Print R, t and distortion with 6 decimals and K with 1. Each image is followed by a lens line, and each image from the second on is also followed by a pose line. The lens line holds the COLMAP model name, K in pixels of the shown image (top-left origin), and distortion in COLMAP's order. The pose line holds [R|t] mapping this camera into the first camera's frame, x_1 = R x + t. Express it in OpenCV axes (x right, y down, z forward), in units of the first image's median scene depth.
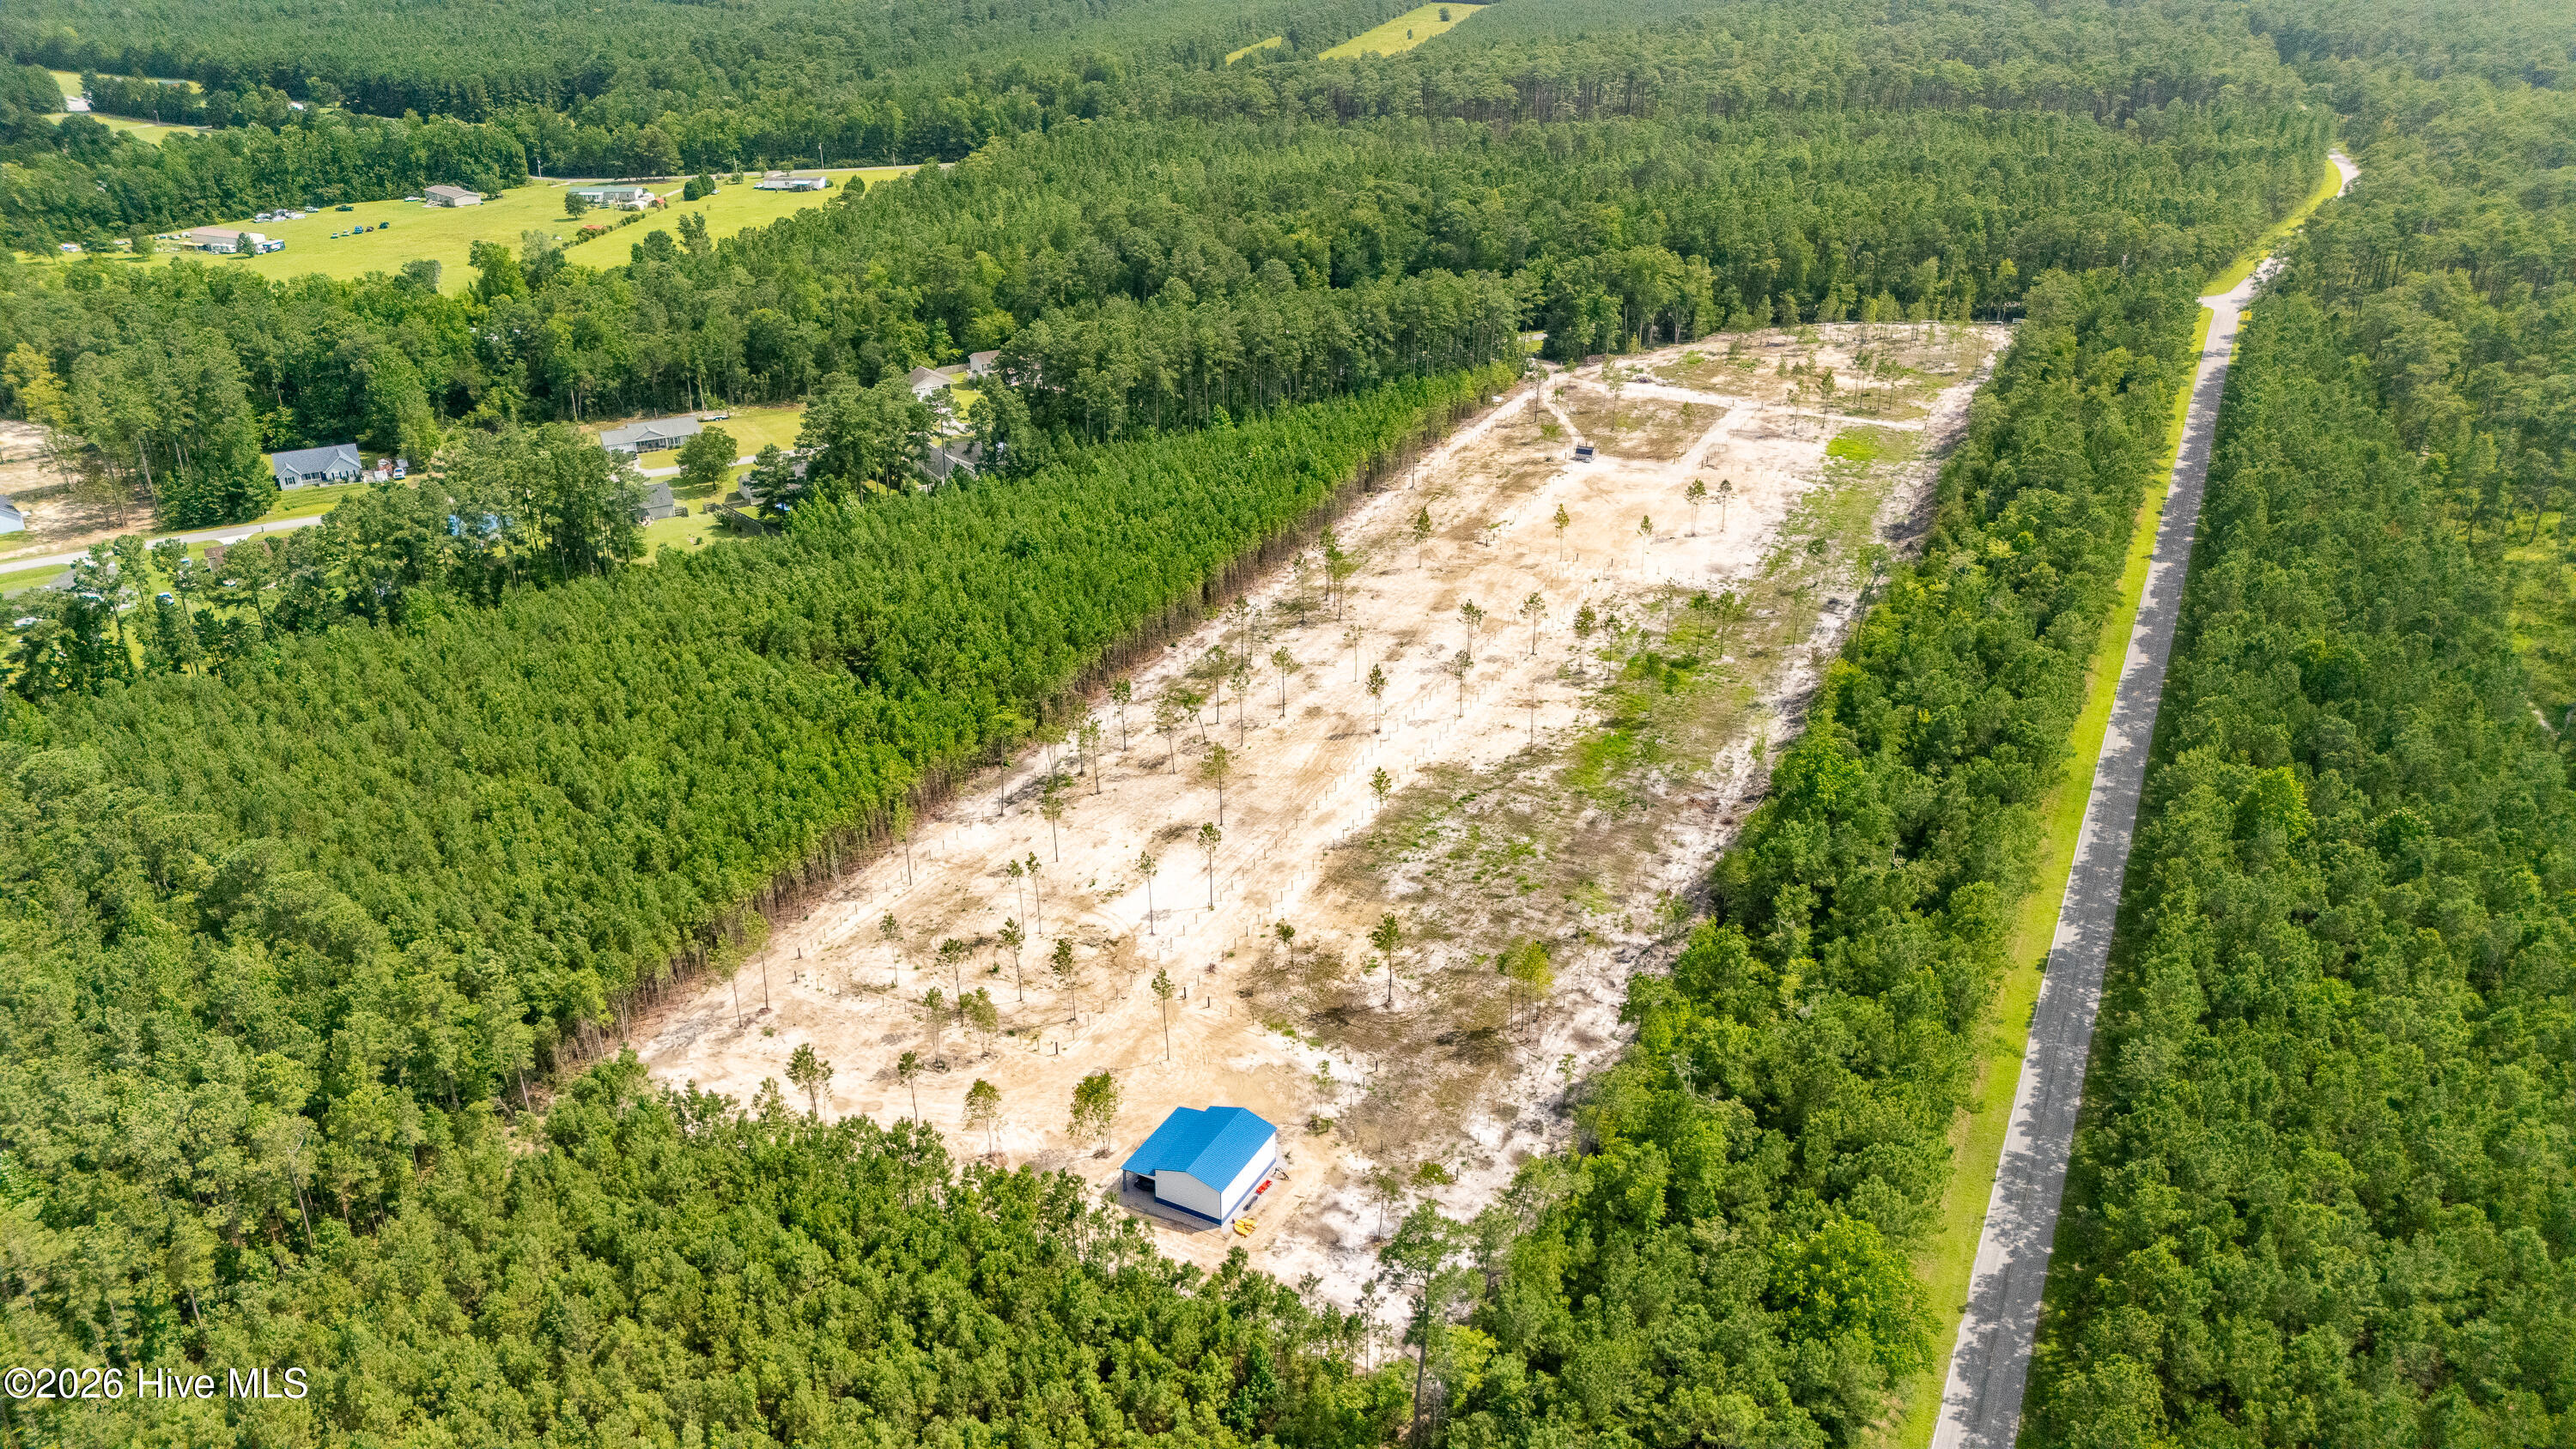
lens RADIAL K [[1894.3, 0, 1285.9], [0, 1894.3, 709.5], [0, 0, 1]] dist [0.068931, -0.066550]
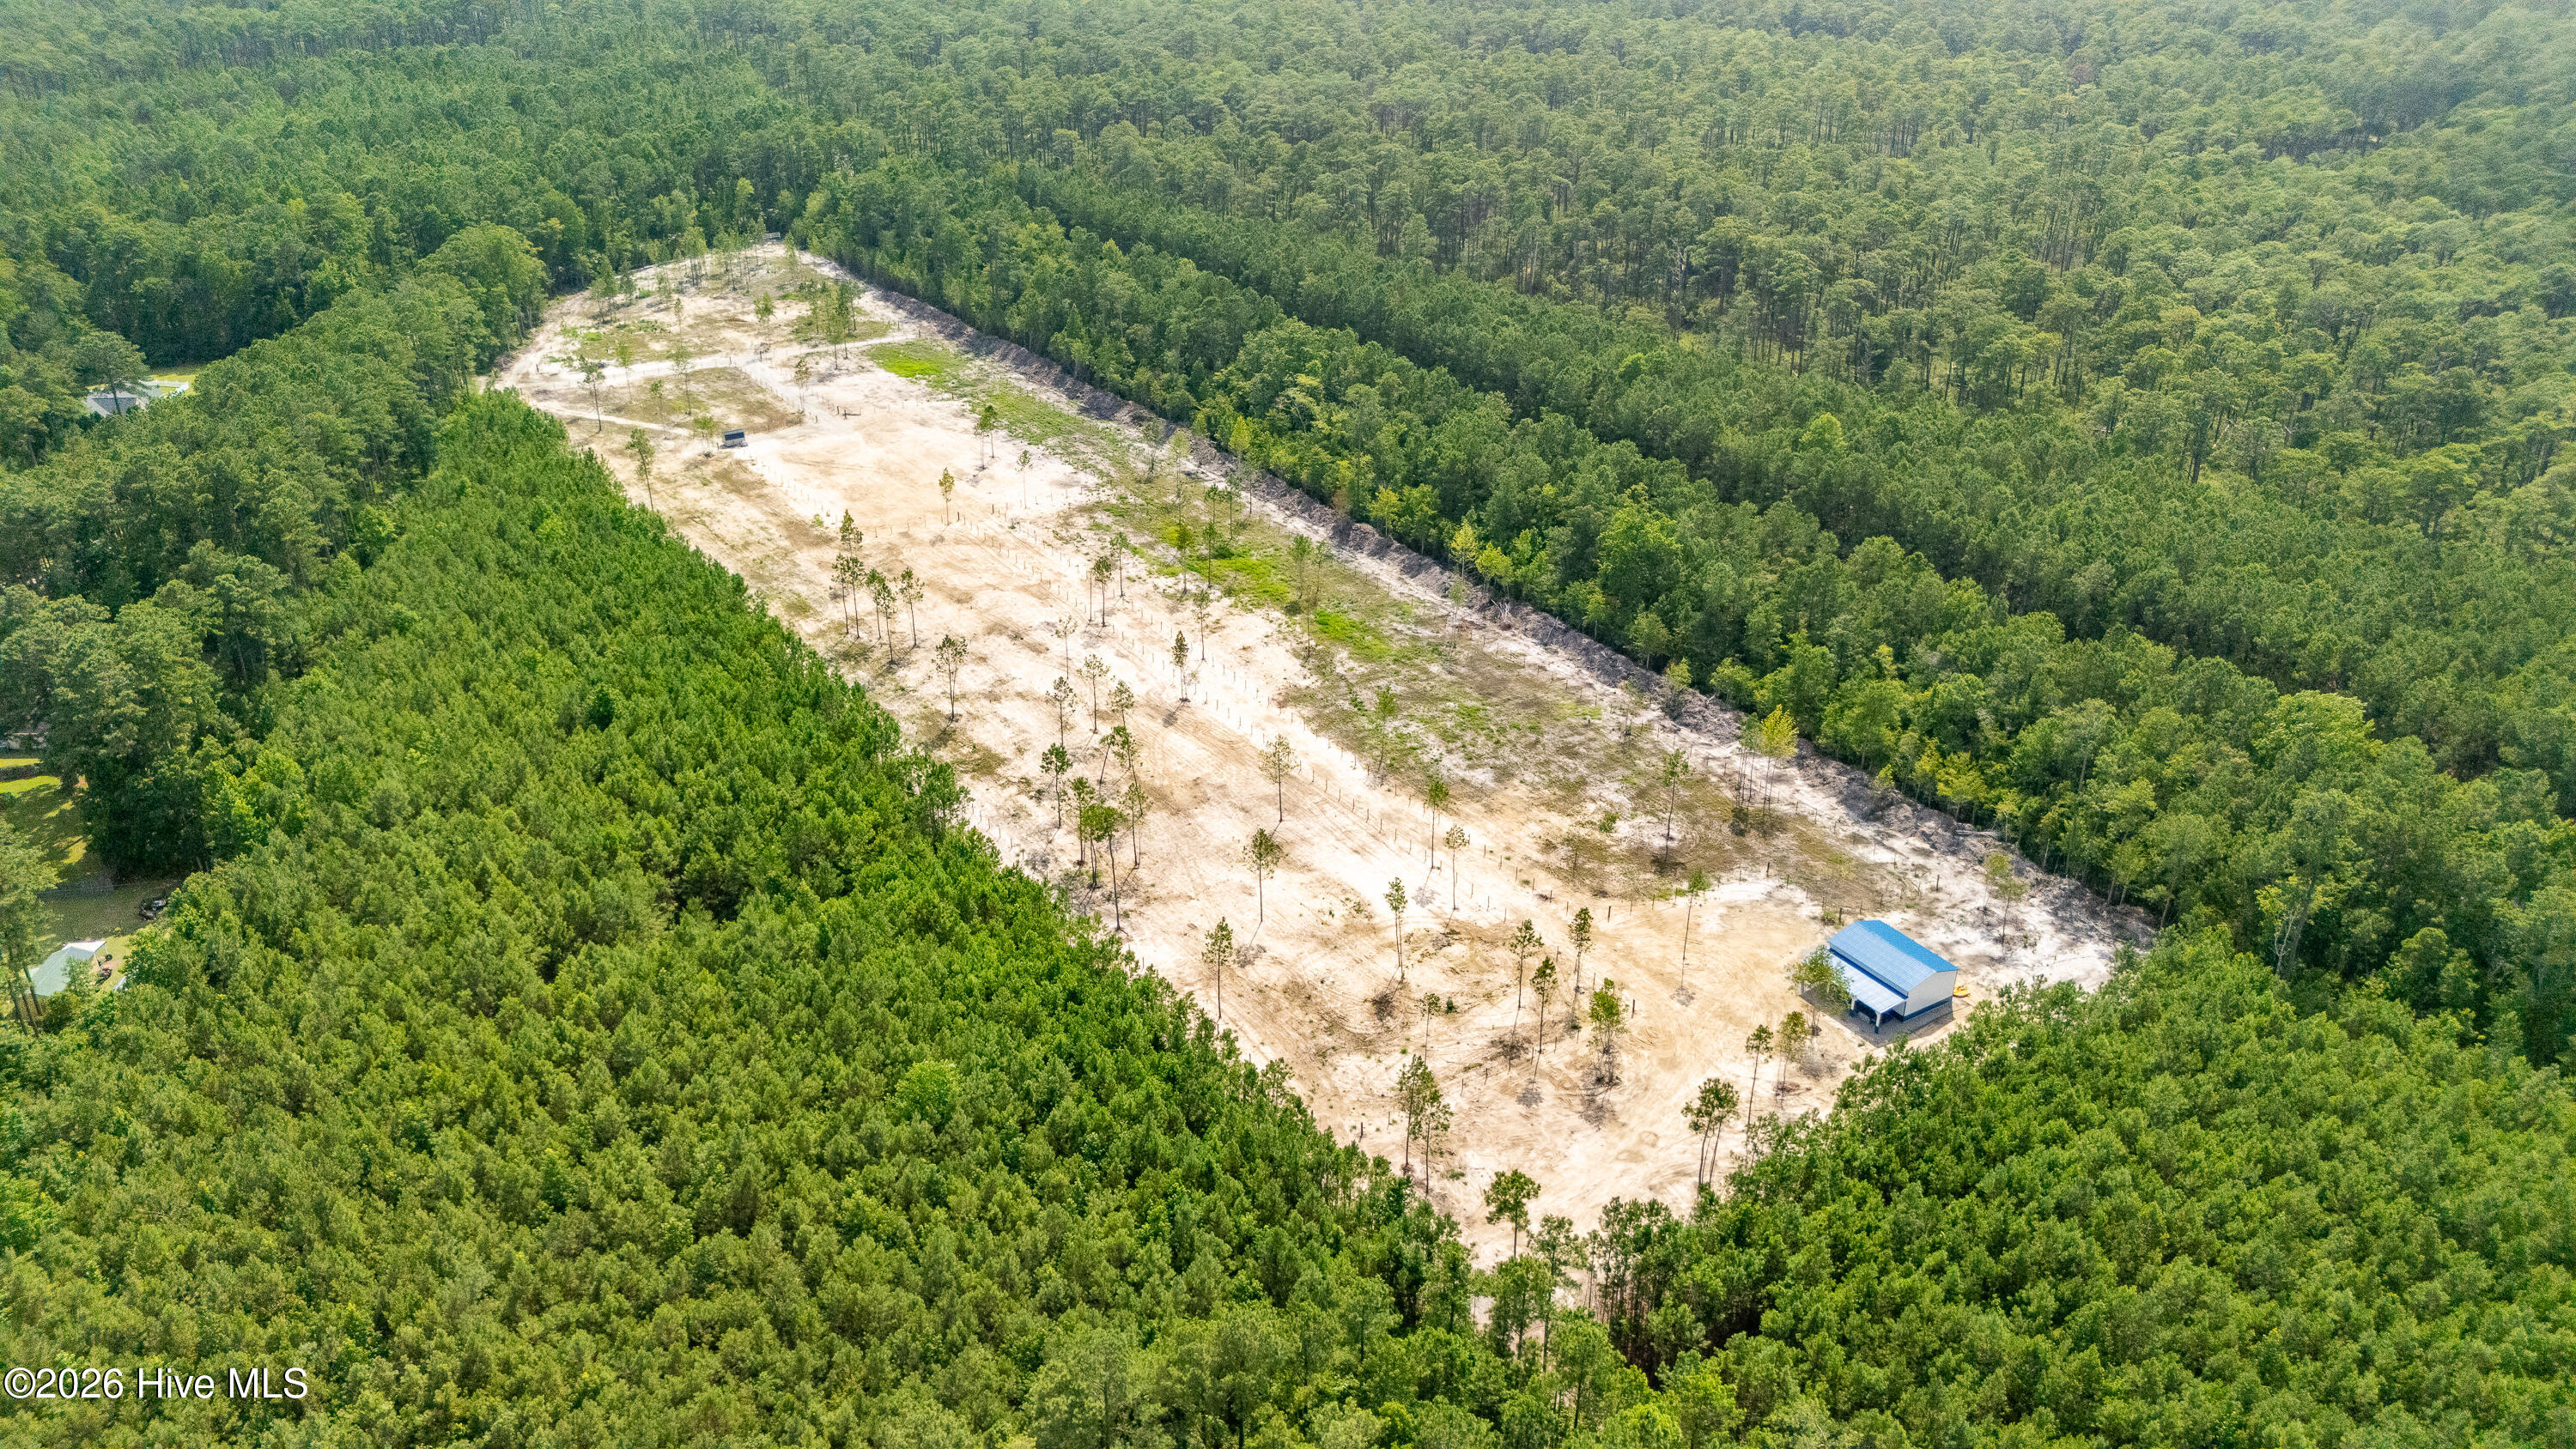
lens RADIAL K [[1894.3, 0, 1273.4], [0, 1894.3, 731.6], [0, 0, 1]] dist [0.068931, -0.066550]
pose [[0.508801, -0.391809, 0.766555, -0.726943], [0.360037, 0.905663, 0.223936, -0.187147], [-0.781981, 0.162049, 0.601869, 0.429041]]
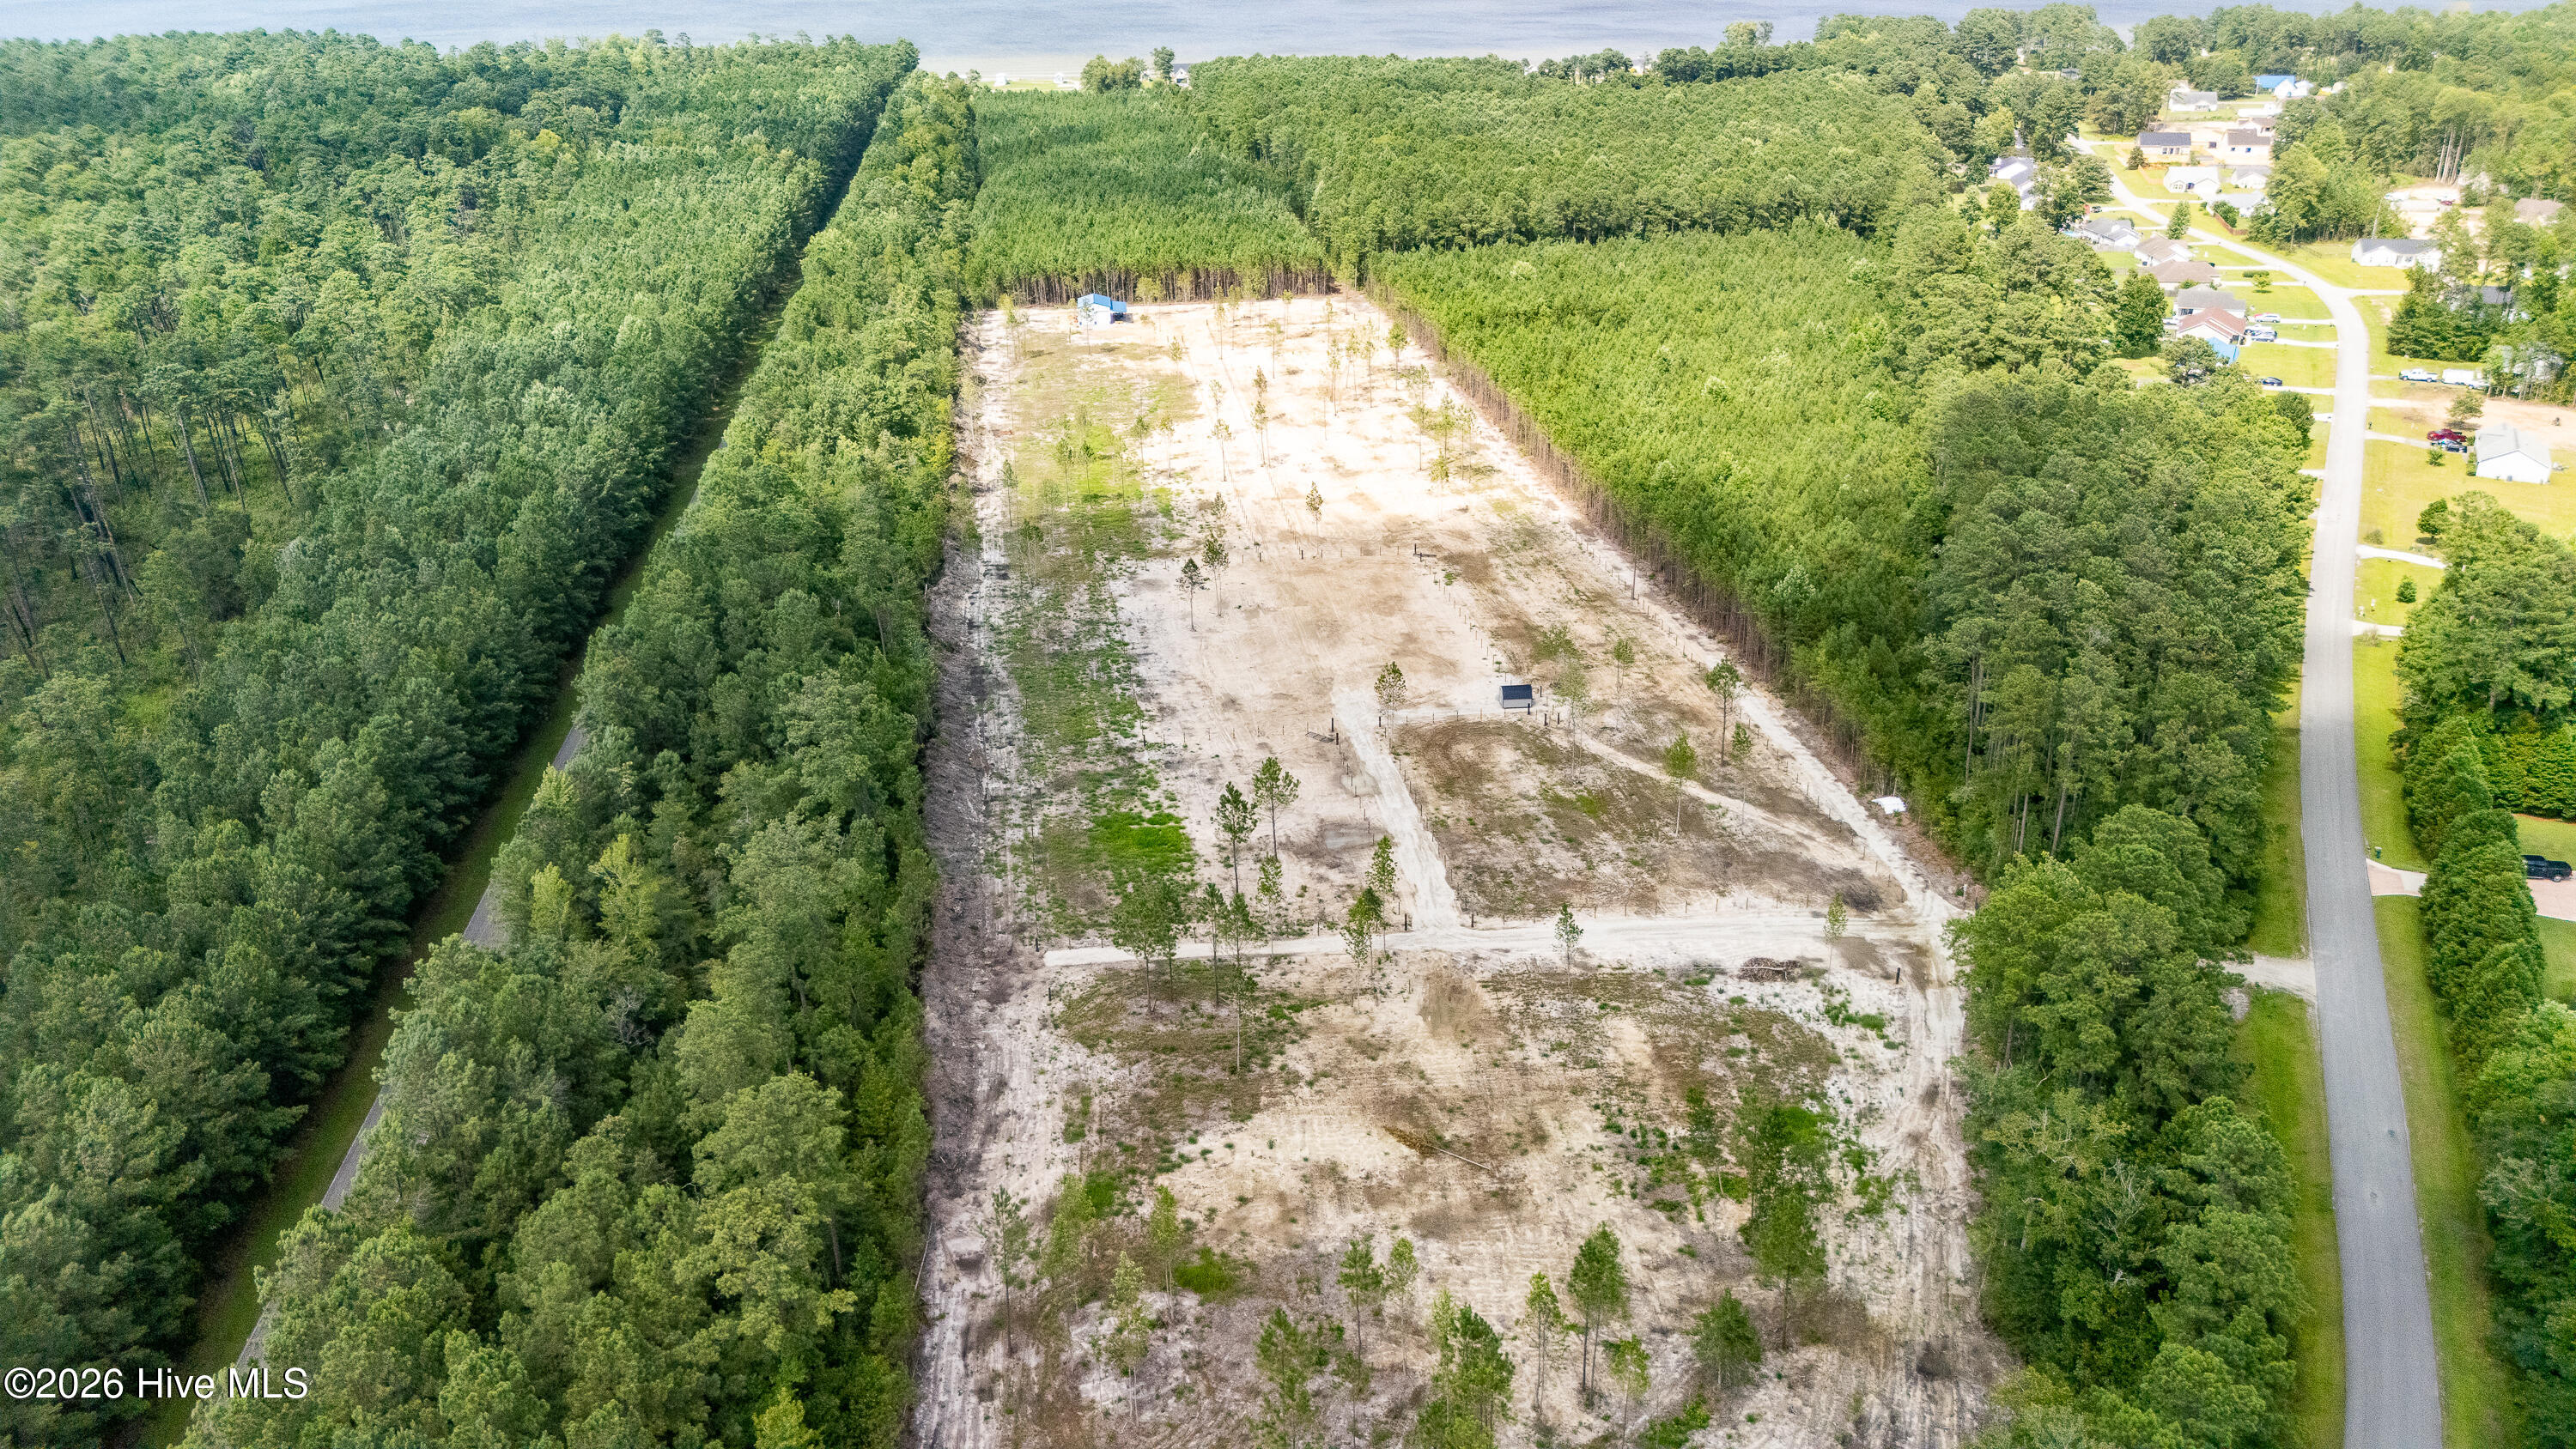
lens RADIAL K [[1894.3, 0, 1290.2], [0, 1894.3, 733.4], [0, 0, 1]] dist [0.068931, -0.066550]
pose [[-0.828282, 0.249489, -0.501702, 0.809595], [-0.209500, 0.692557, 0.690271, -0.816128], [0.519672, 0.676846, -0.521365, 2.006849]]
